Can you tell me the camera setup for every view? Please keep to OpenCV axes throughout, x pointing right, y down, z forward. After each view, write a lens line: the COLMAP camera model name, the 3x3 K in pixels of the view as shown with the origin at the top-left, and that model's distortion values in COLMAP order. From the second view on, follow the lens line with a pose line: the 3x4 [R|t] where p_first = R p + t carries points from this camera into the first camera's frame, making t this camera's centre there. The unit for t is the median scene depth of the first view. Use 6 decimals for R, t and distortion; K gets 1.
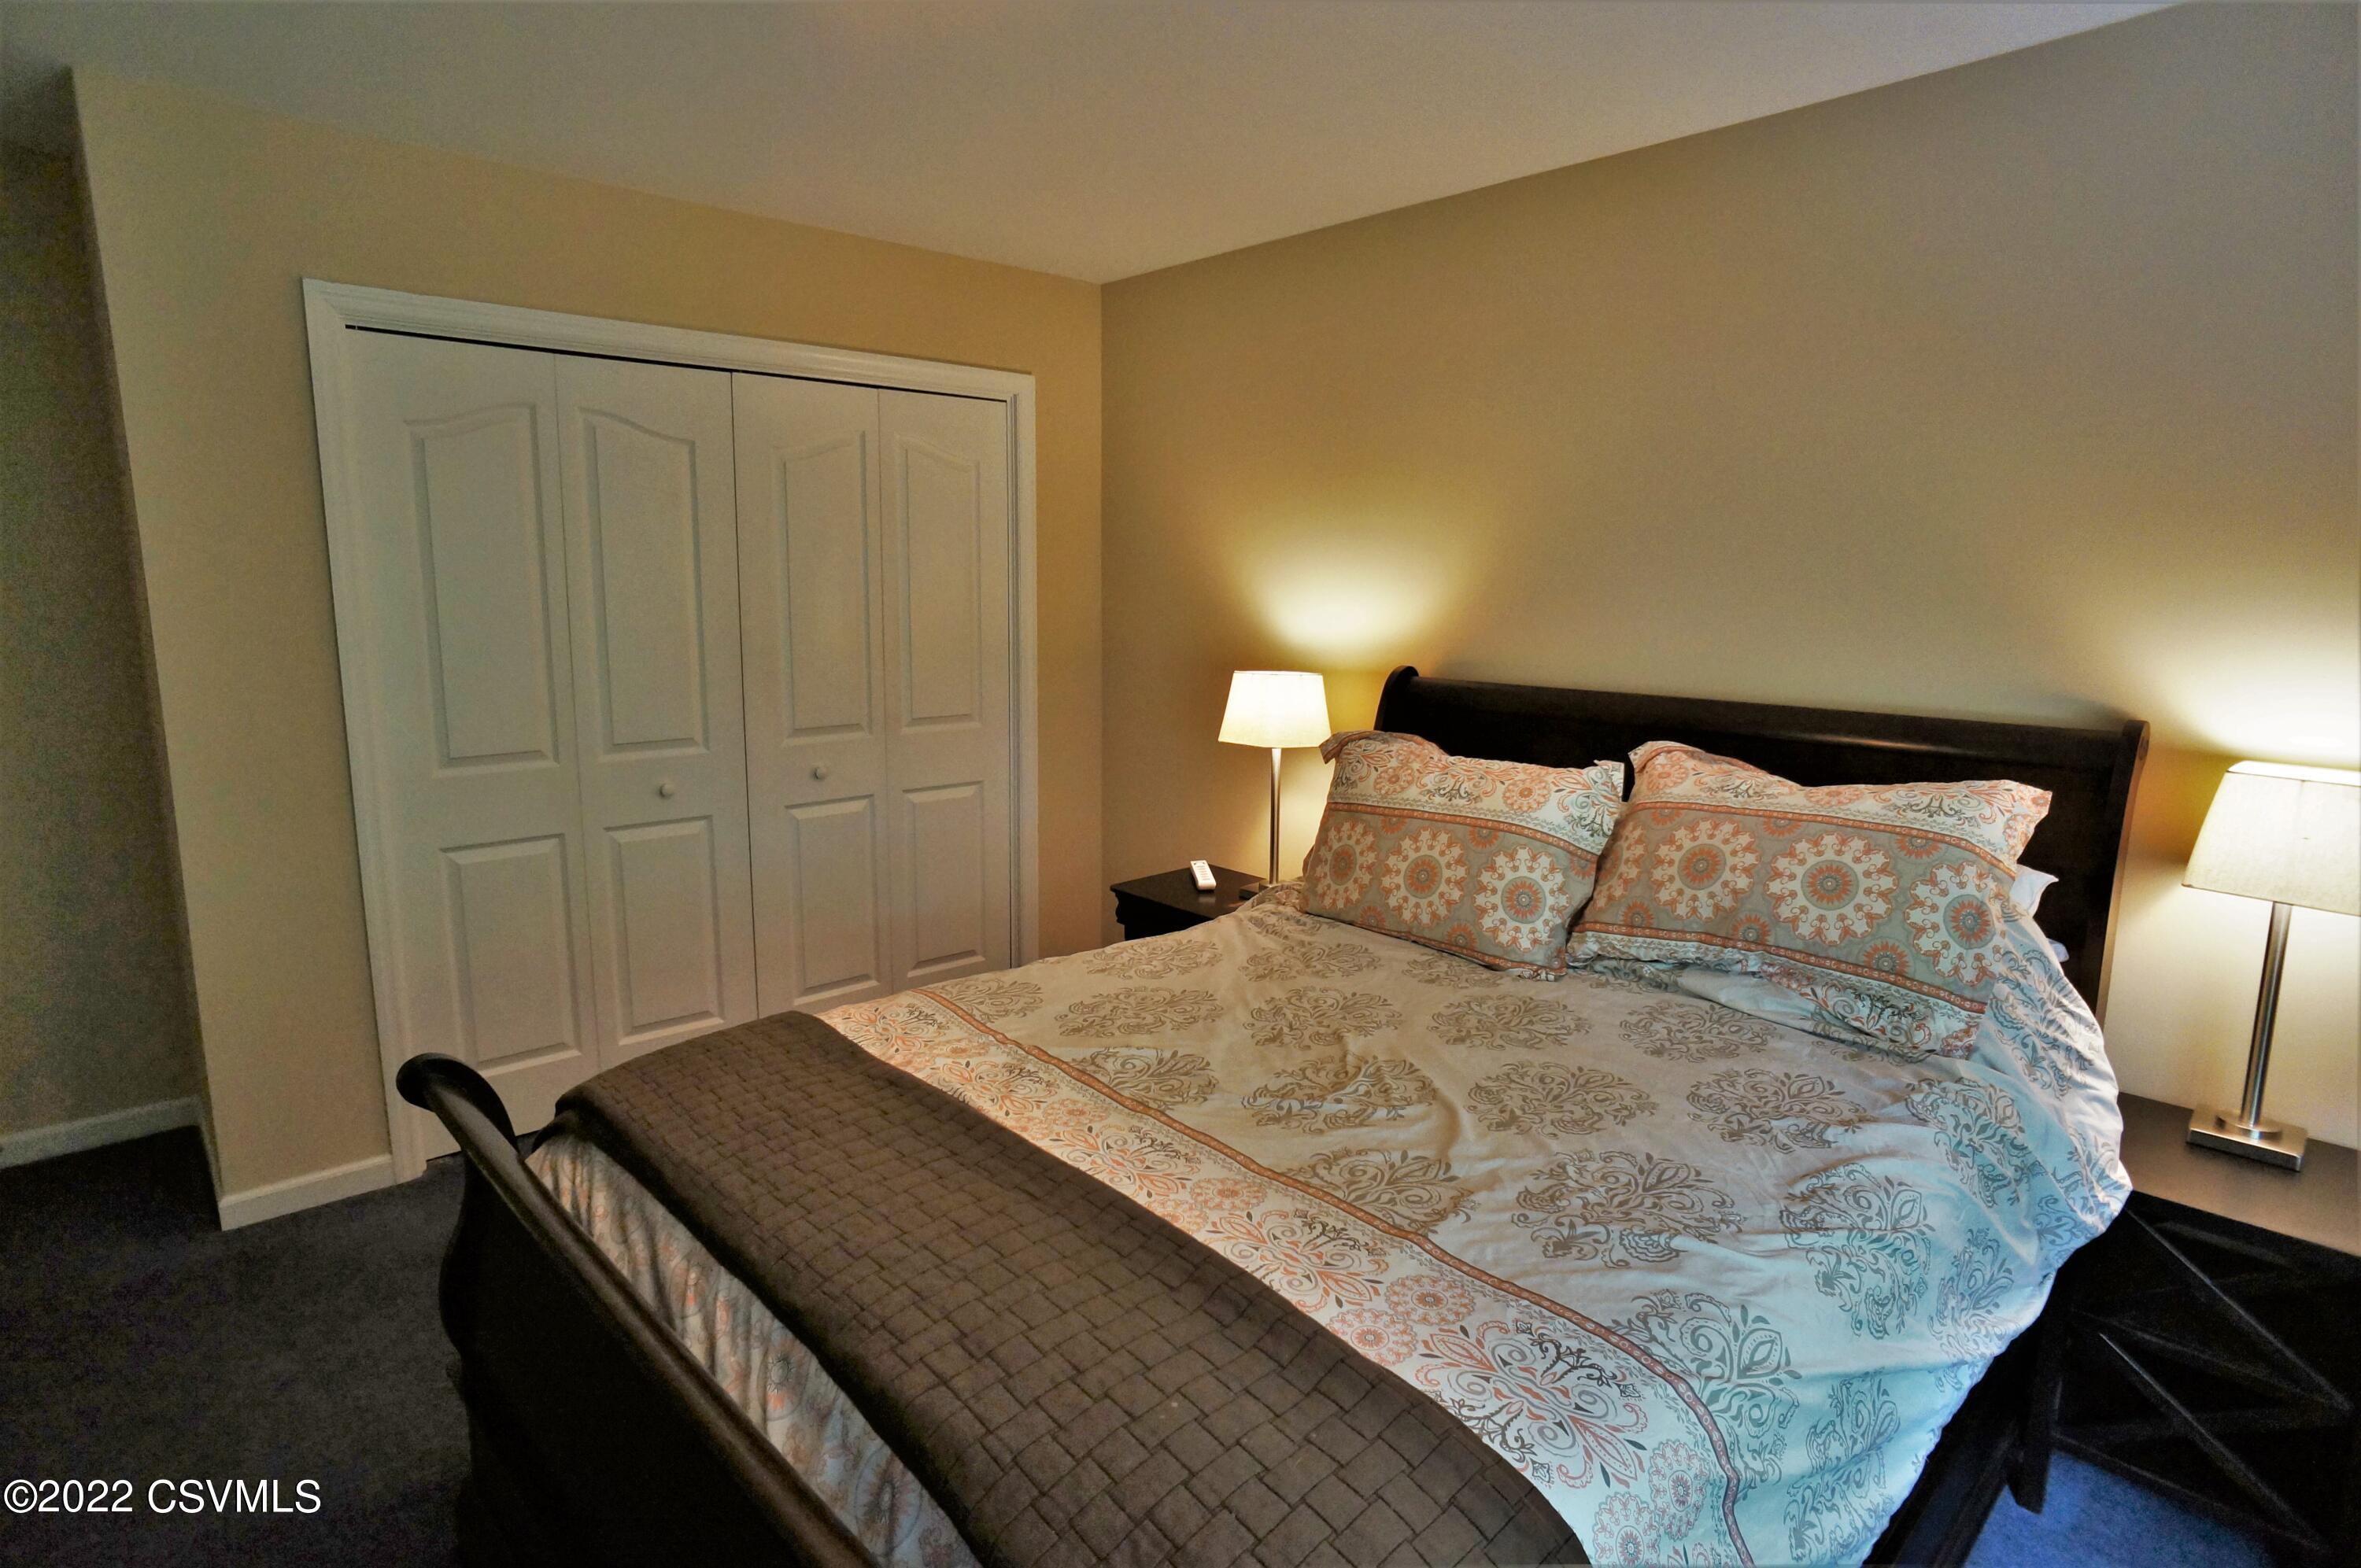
lens RADIAL K [[1226.2, 0, 1099.5], [0, 1226.2, 783.6], [0, 0, 1]] dist [-0.070418, 0.048616]
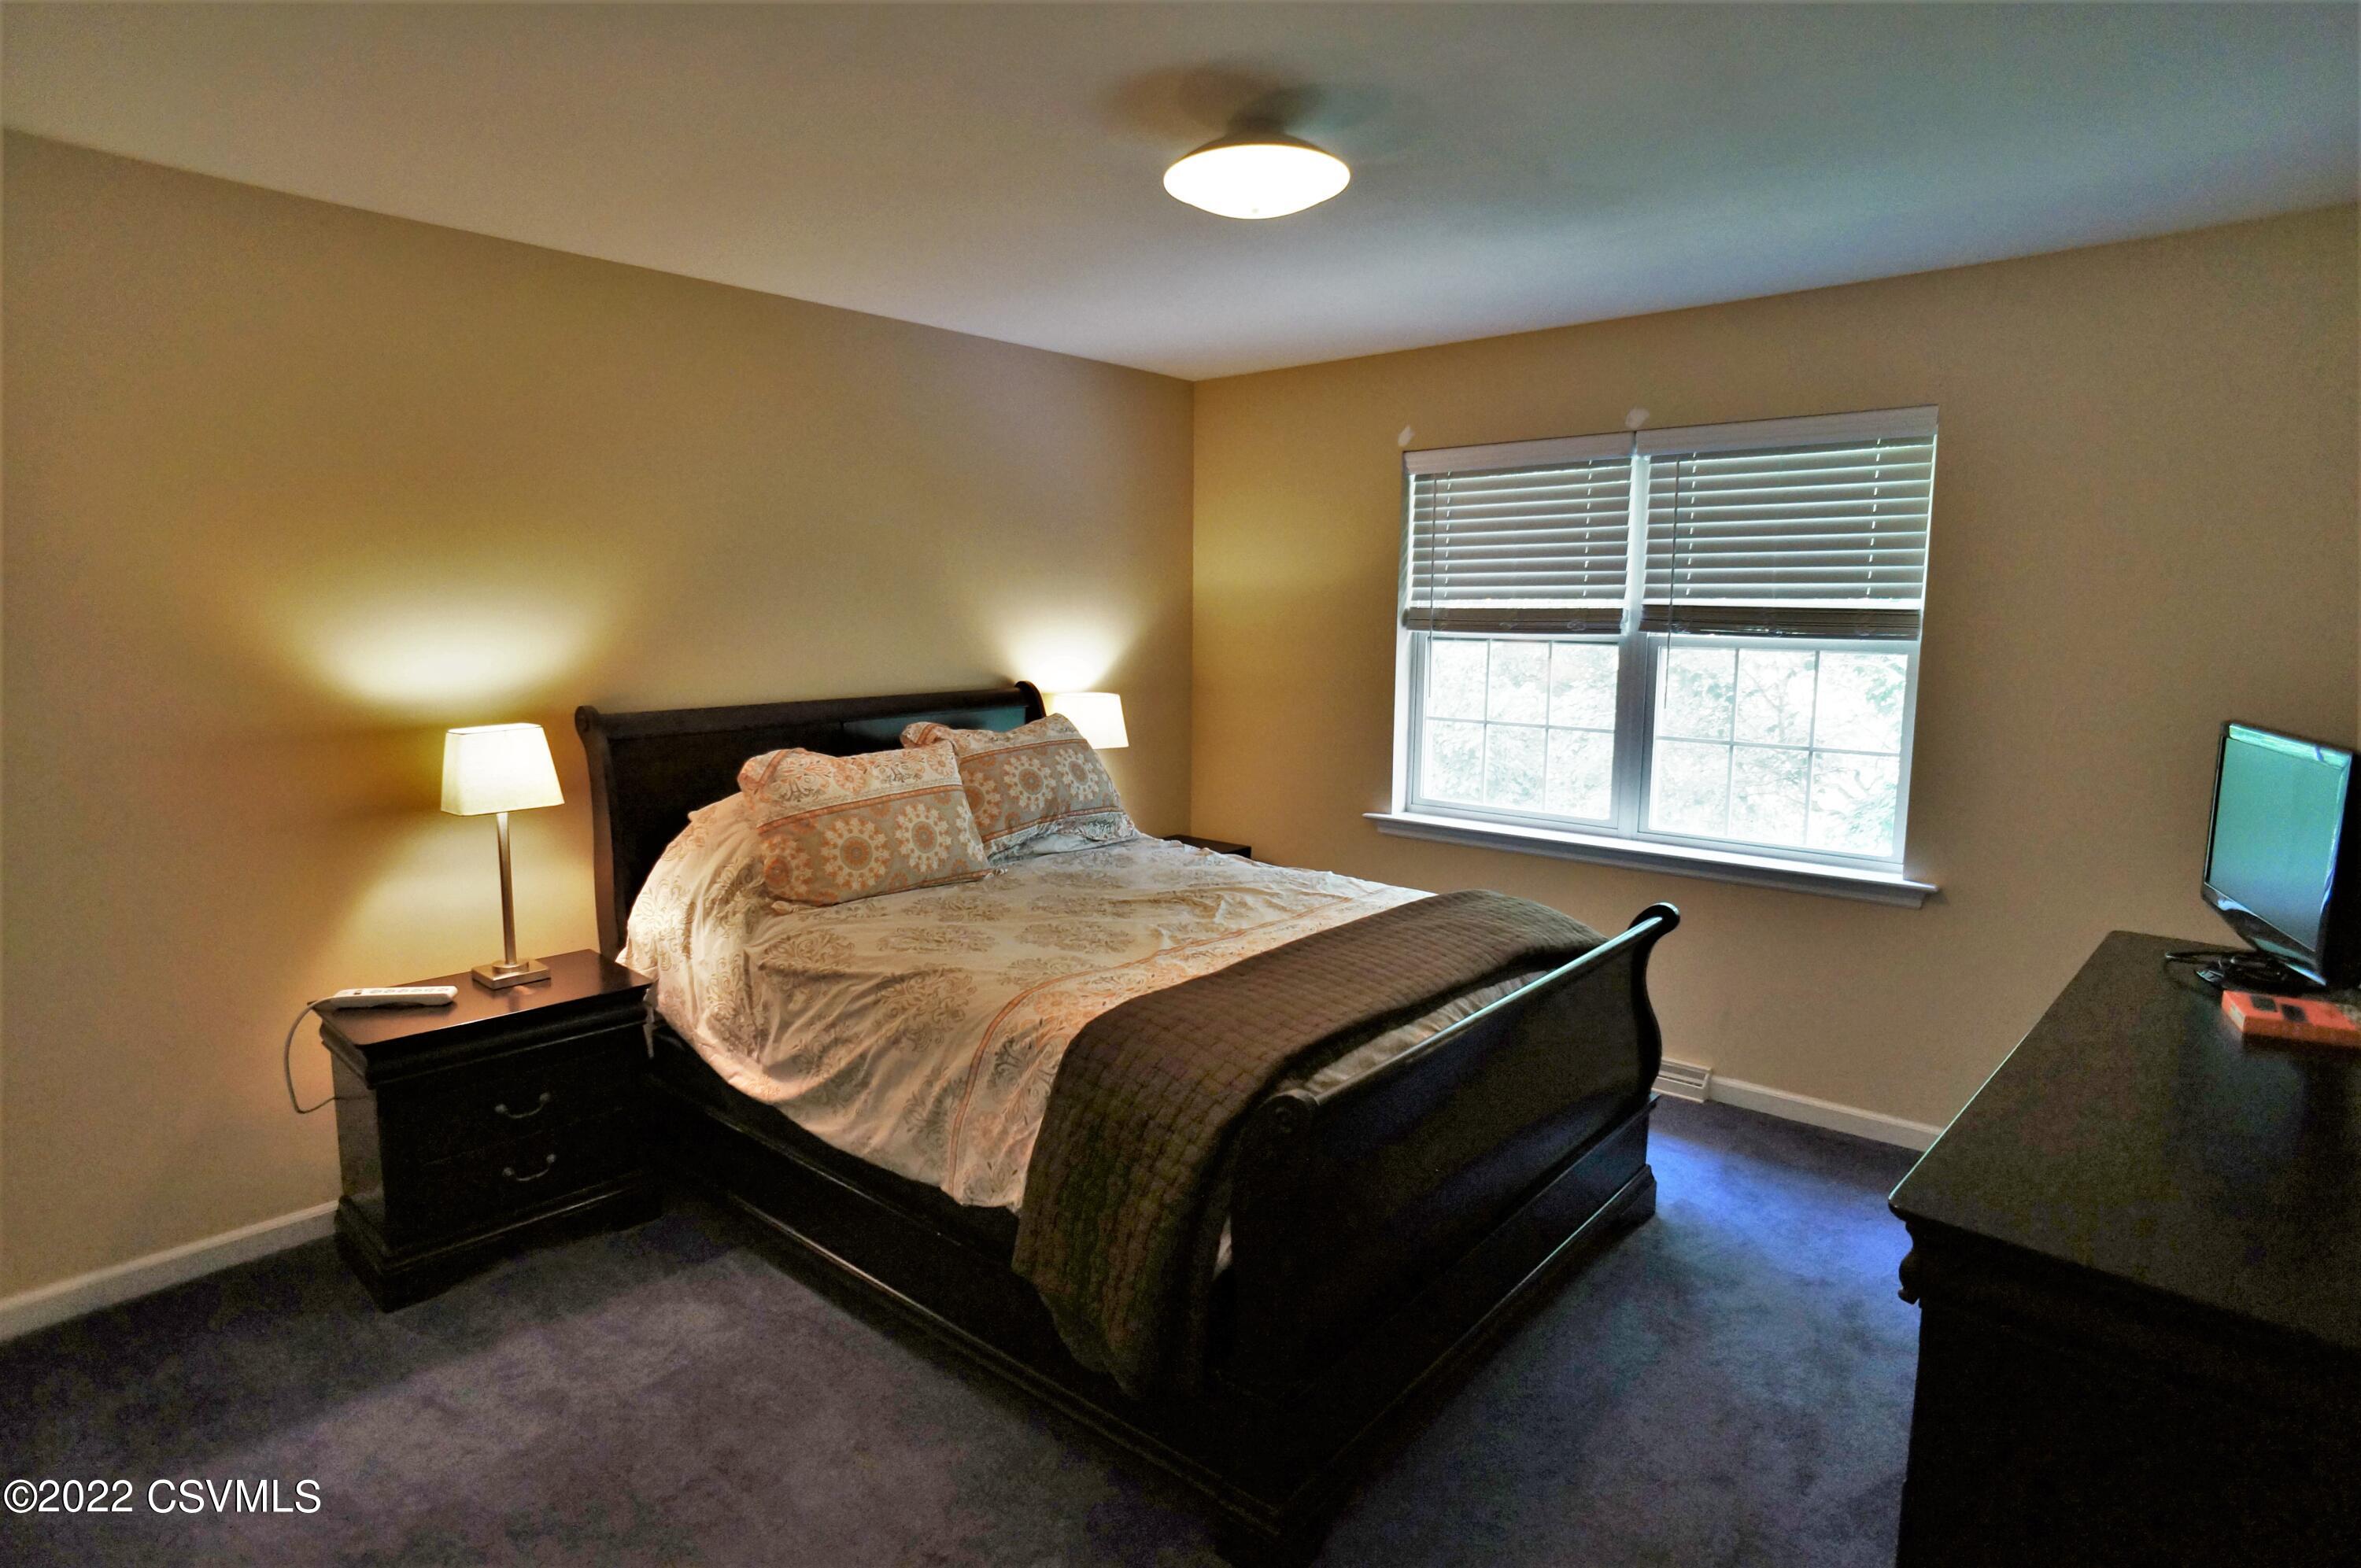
lens RADIAL K [[1240.3, 0, 1184.3], [0, 1240.3, 776.5], [0, 0, 1]] dist [-0.079015, 0.051771]
pose [[-0.134033, -0.133726, 0.981913, -1.240927], [0.162031, 0.974561, 0.154843, -0.173703], [-0.977641, 0.179855, -0.108955, 0.933901]]
